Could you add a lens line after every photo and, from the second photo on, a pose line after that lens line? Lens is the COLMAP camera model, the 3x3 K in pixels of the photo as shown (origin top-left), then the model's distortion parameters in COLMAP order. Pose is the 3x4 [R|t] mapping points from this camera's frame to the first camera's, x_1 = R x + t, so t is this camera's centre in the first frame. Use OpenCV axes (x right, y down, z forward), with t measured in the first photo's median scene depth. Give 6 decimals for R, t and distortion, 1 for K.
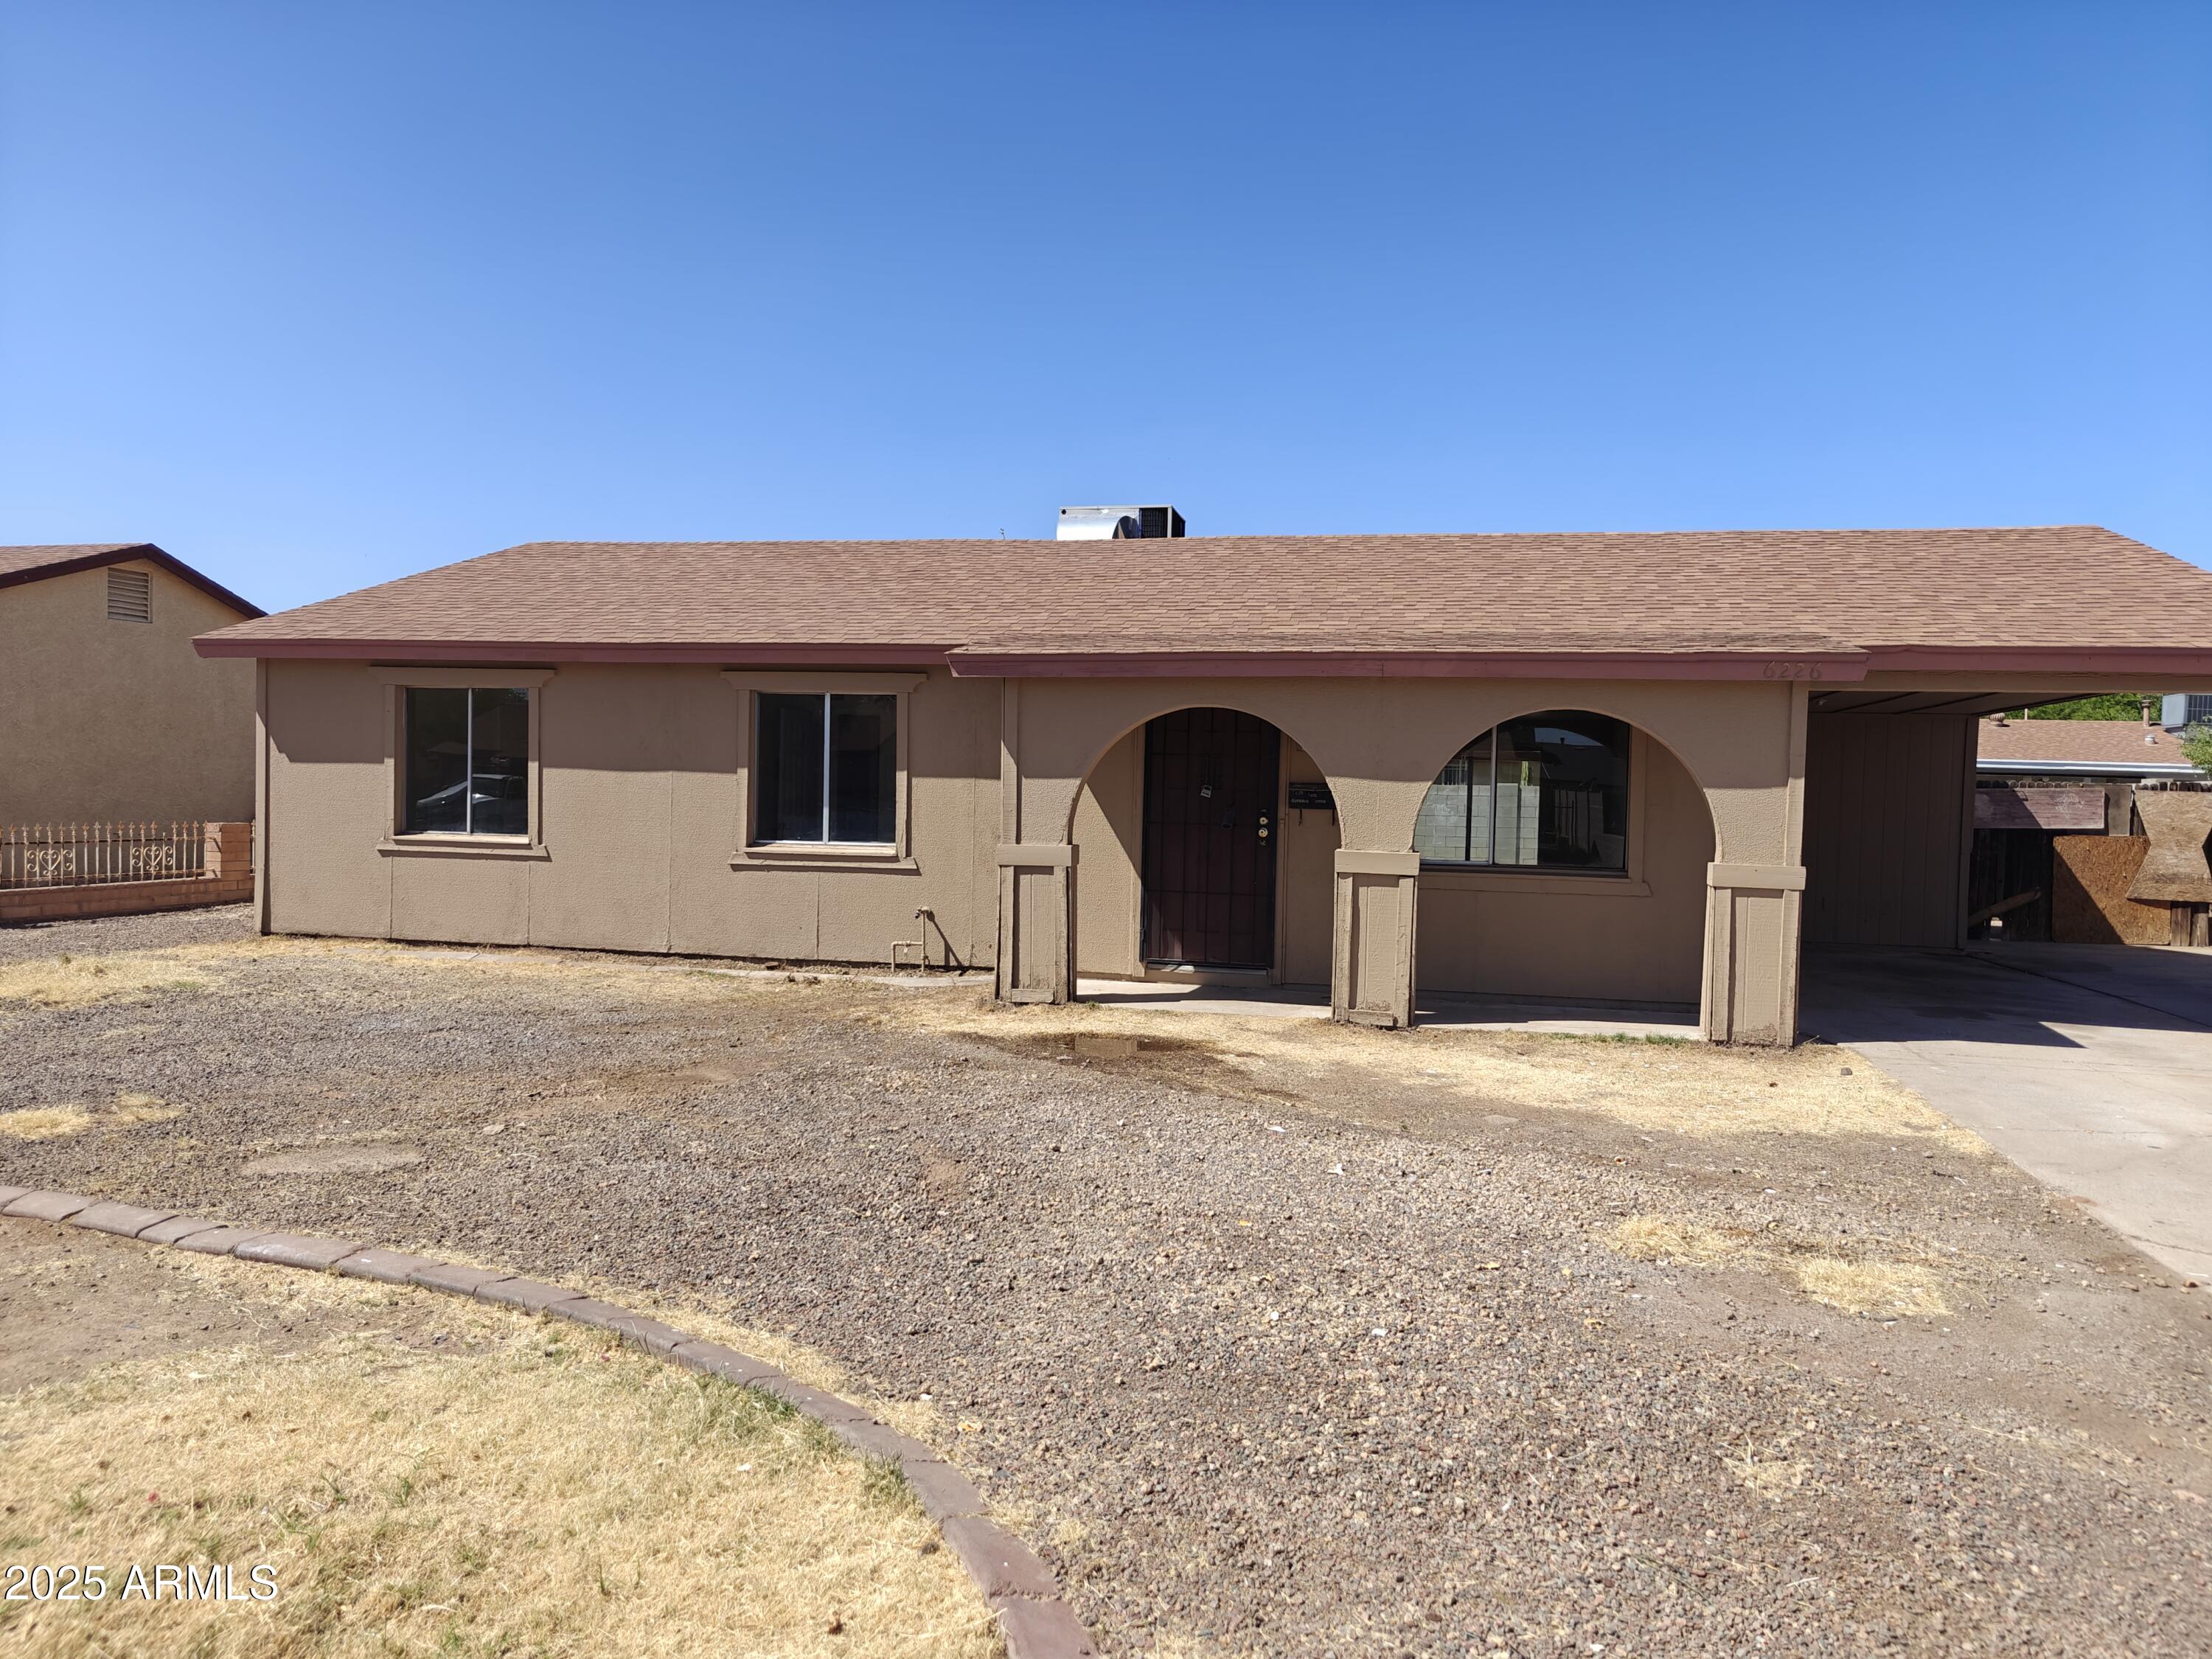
lens RADIAL K [[1538.8, 0, 1106.0], [0, 1538.8, 829.5], [0, 0, 1]] dist [0.032715, -0.028108]
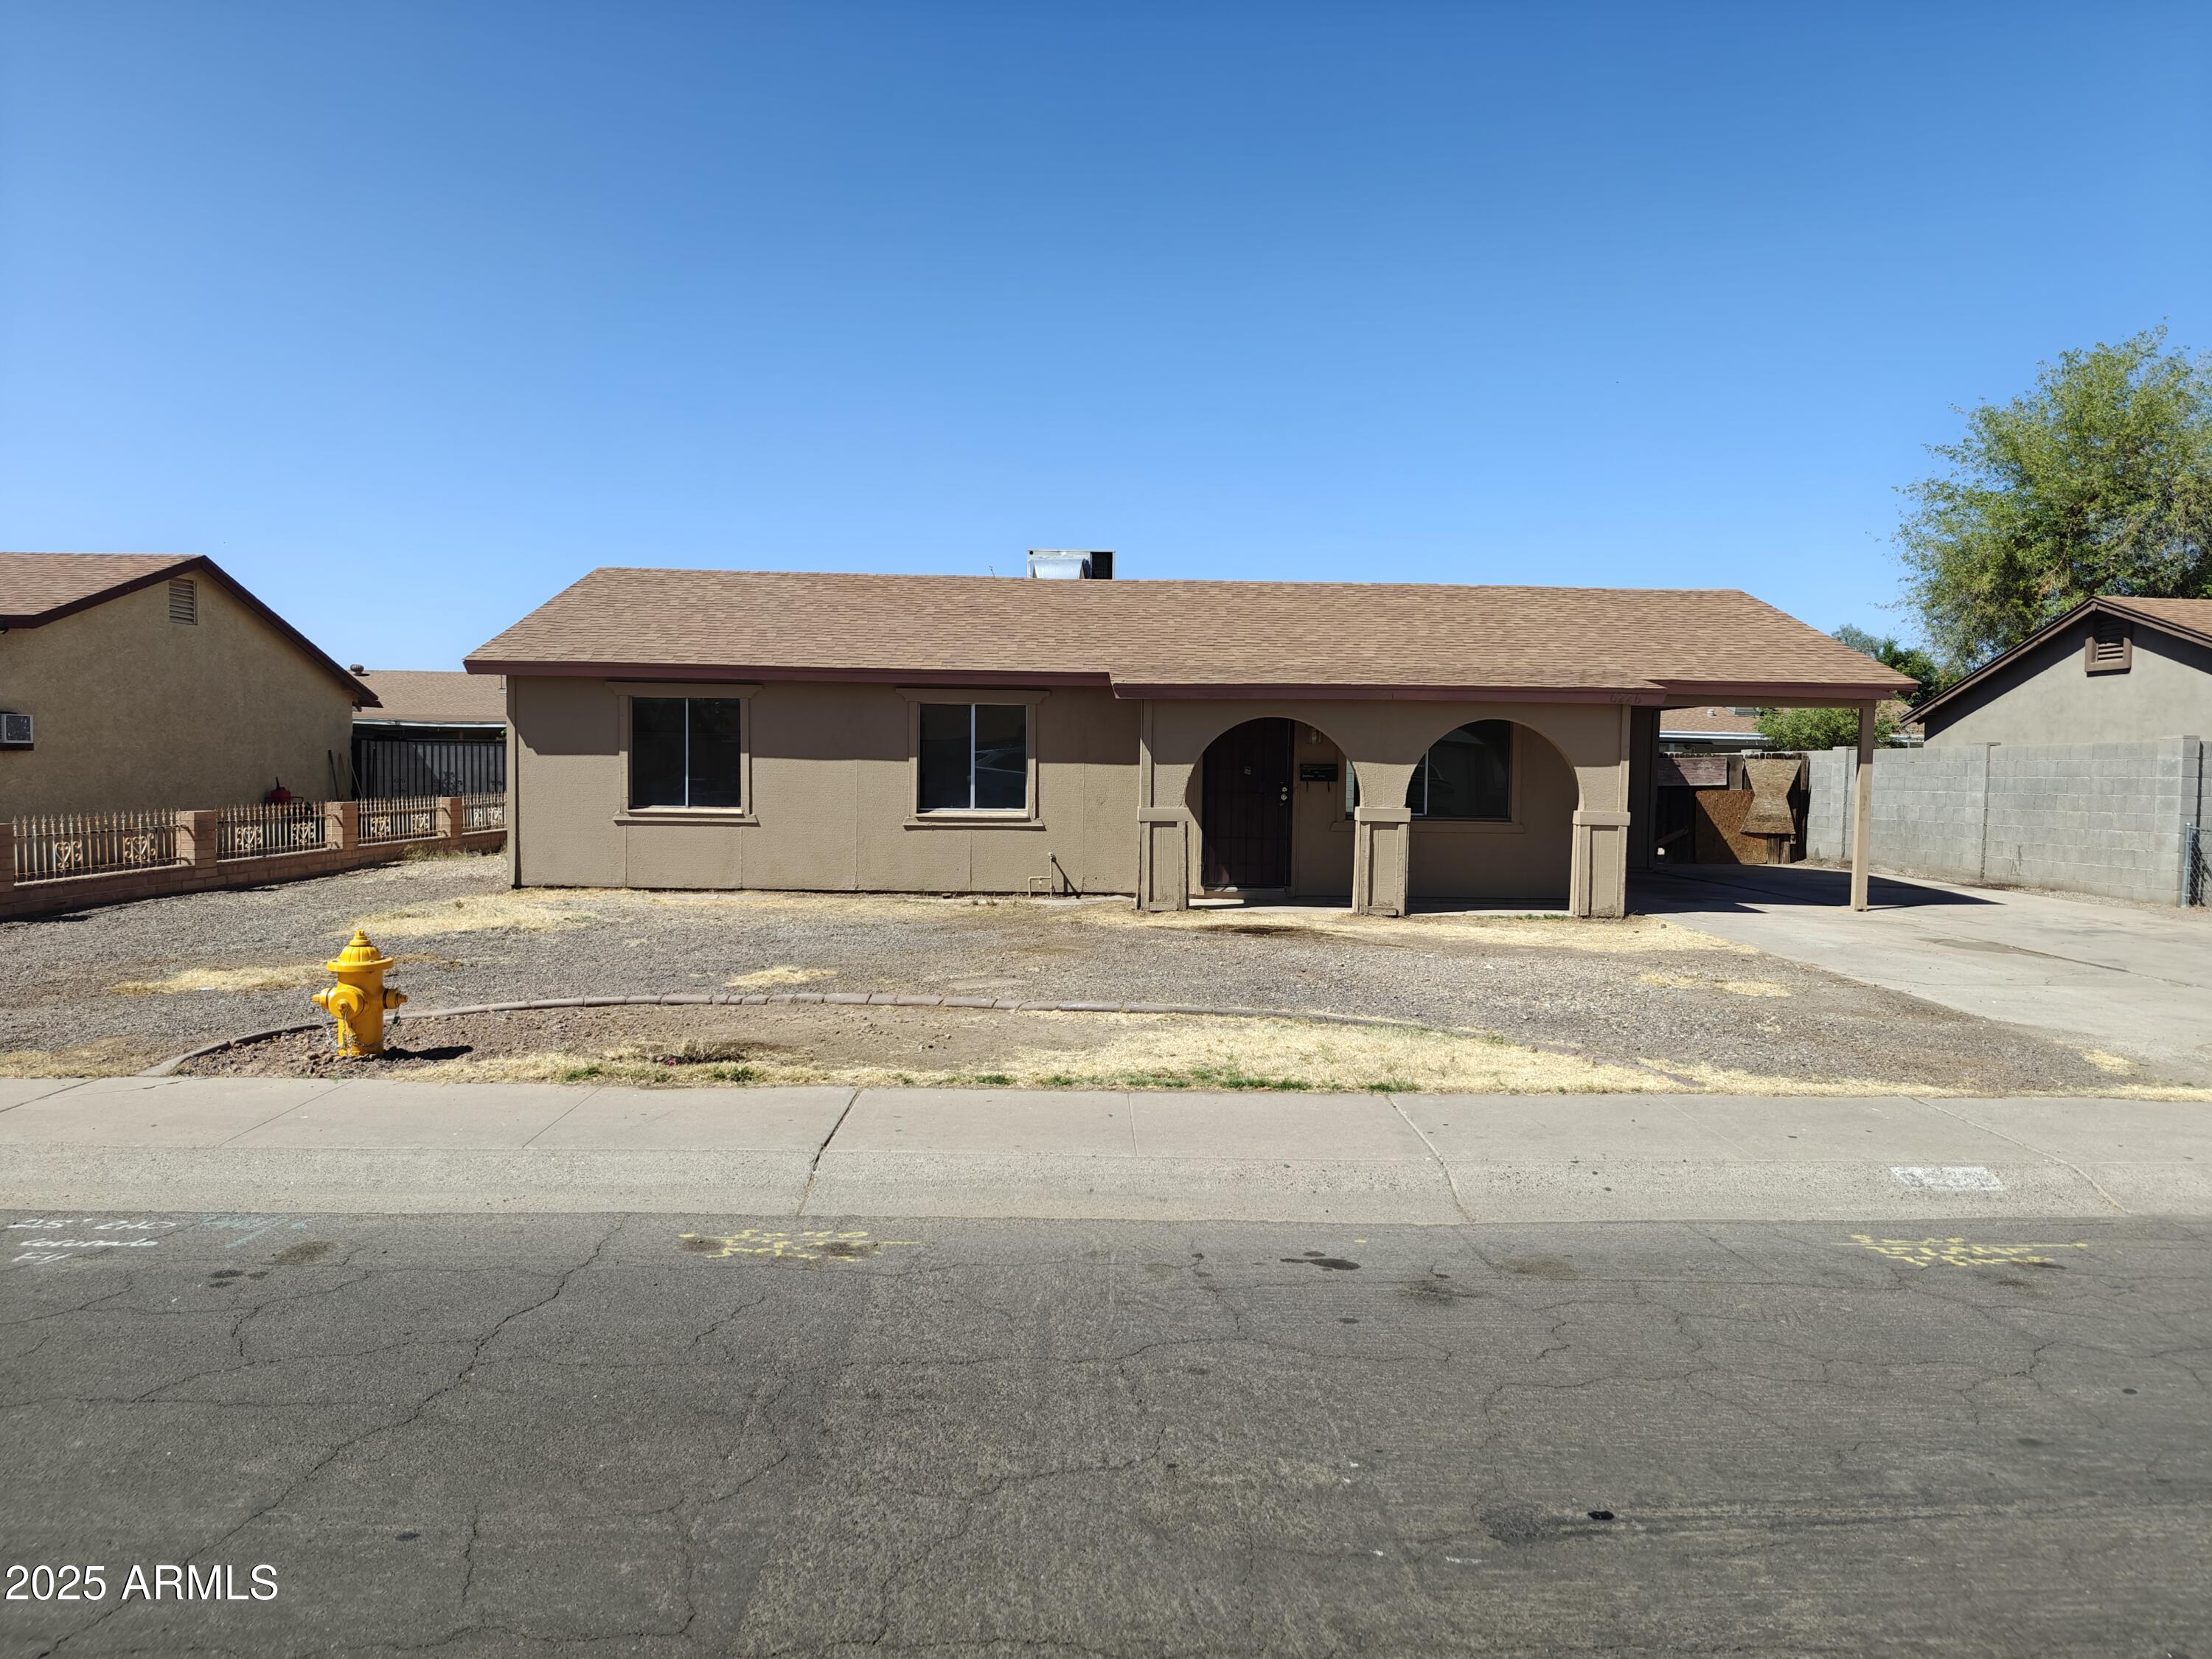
lens RADIAL K [[1538.8, 0, 1106.0], [0, 1538.8, 829.5], [0, 0, 1]] dist [0.032715, -0.028108]
pose [[0.971076, -0.020573, 0.237882, -0.399676], [0.014805, 0.999552, 0.026009, -0.007722], [-0.238311, -0.021735, 0.970946, -0.403879]]
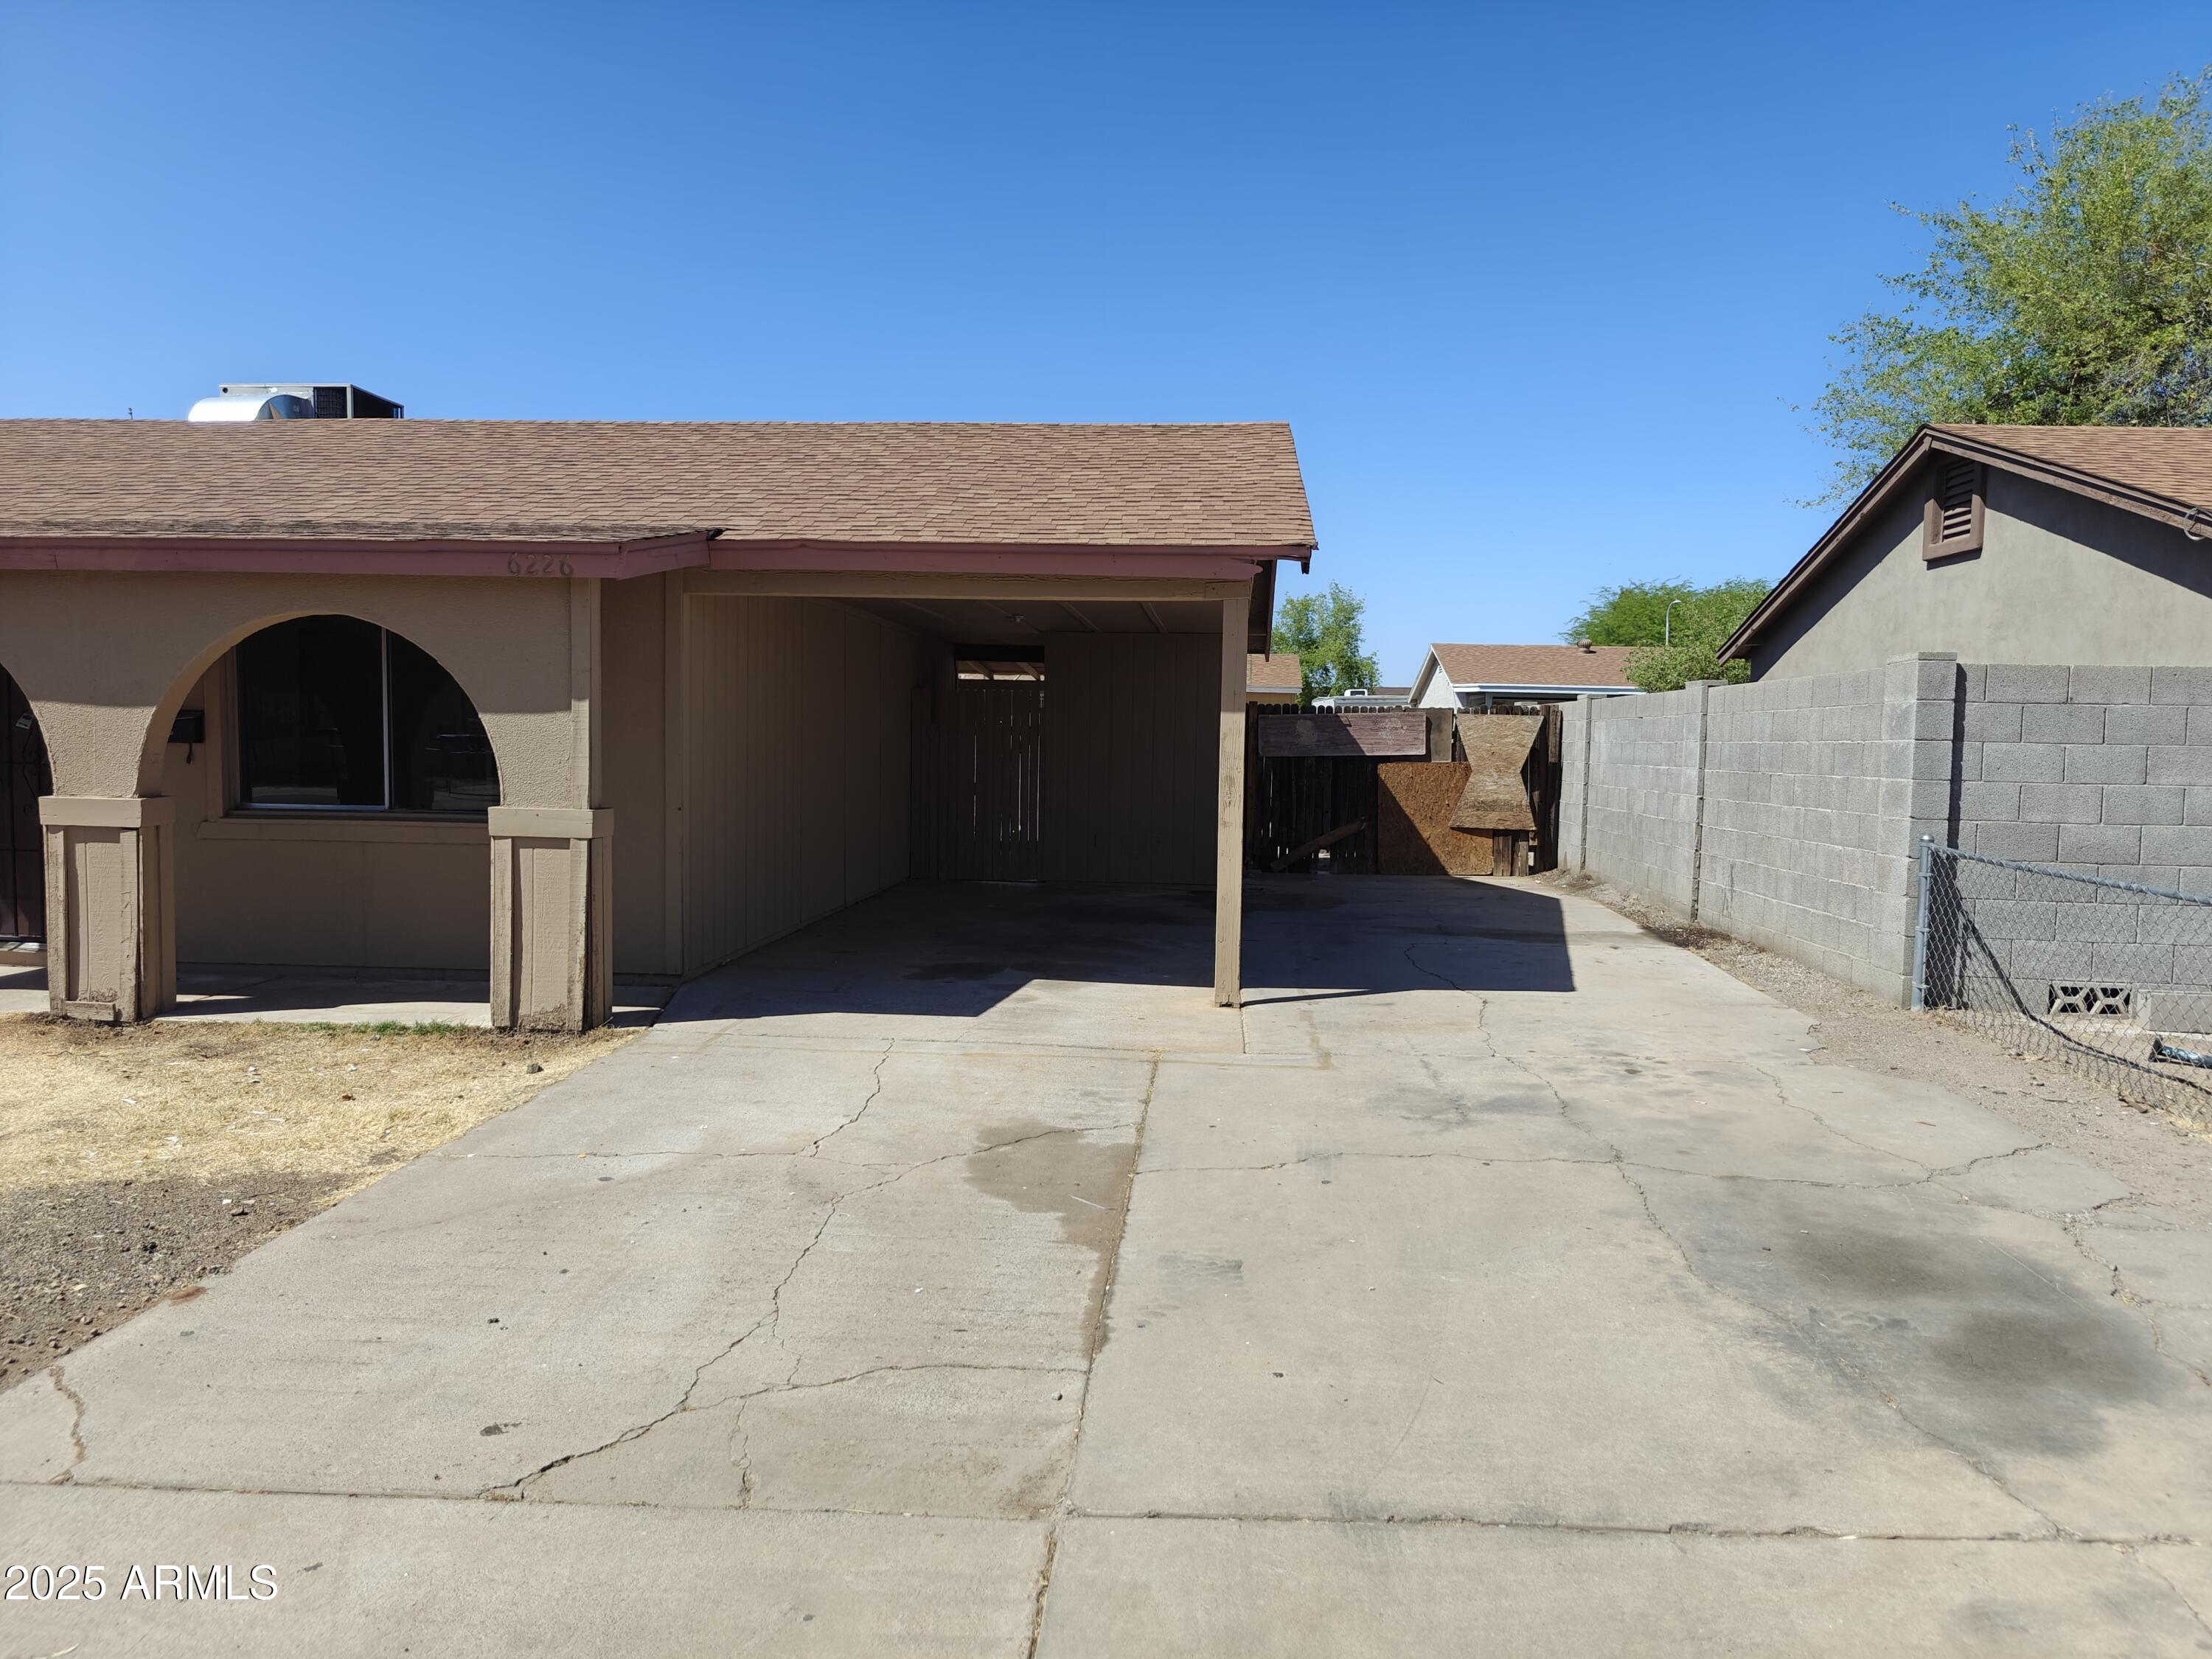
lens RADIAL K [[1538.8, 0, 1106.0], [0, 1538.8, 829.5], [0, 0, 1]] dist [0.032715, -0.028108]
pose [[0.990630, -0.017538, 0.135442, 0.468425], [0.011536, 0.998922, 0.044968, 0.000780], [-0.136084, -0.042984, 0.989764, 0.126455]]
